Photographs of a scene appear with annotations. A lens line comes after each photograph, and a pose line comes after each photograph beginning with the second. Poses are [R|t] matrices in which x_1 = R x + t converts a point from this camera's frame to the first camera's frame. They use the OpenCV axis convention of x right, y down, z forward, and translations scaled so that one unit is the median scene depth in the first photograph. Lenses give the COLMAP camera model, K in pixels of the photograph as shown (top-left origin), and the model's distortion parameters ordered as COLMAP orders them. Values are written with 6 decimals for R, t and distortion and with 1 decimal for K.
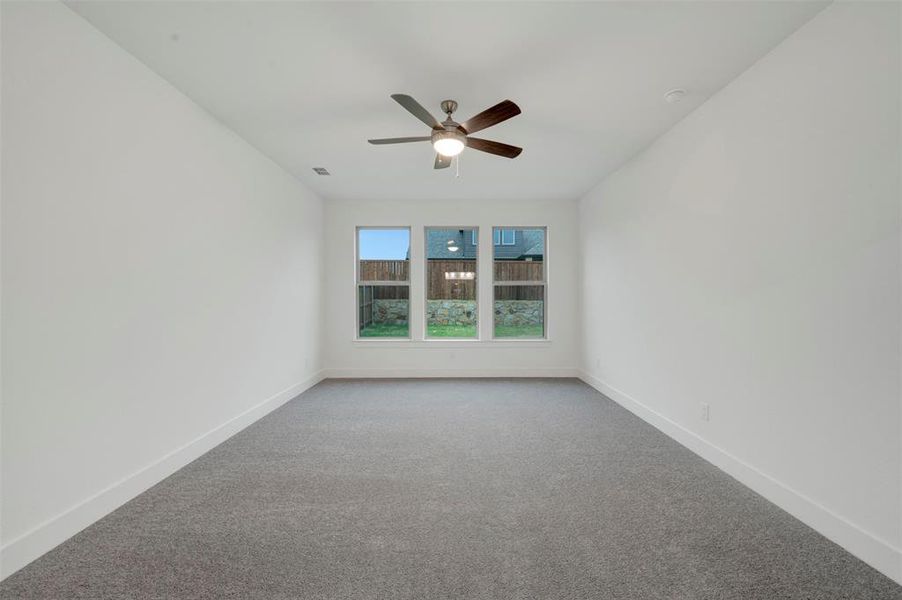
lens RADIAL K [[358.5, 0, 450.3], [0, 358.5, 301.5], [0, 0, 1]] dist [0.000582, -0.000100]
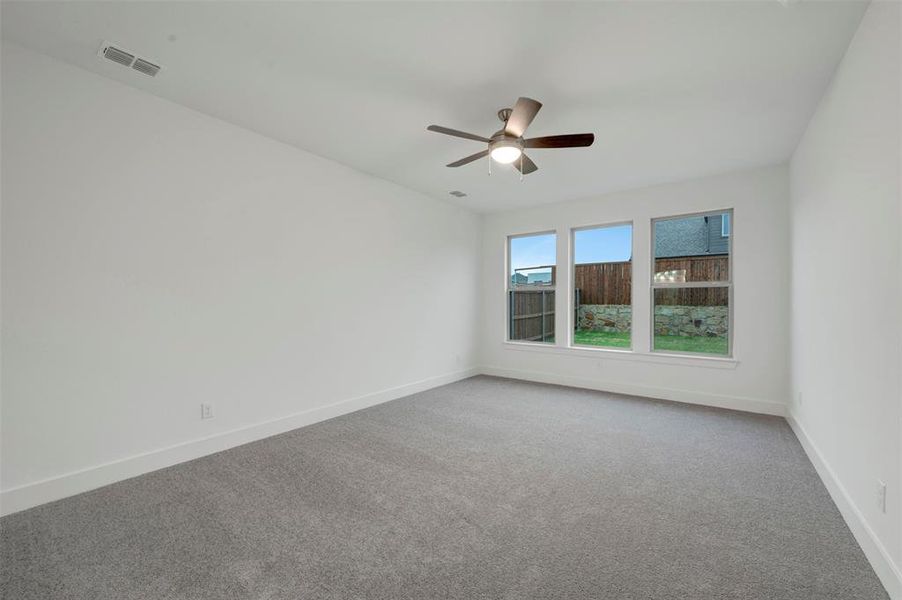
lens RADIAL K [[355.1, 0, 451.2], [0, 355.1, 305.7], [0, 0, 1]] dist [0.001563, 0.000045]
pose [[0.799416, 0.006985, -0.600737, 0.241956], [-0.008703, 0.999962, 0.000046, -0.000157], [0.600715, 0.005192, 0.799446, 0.051284]]
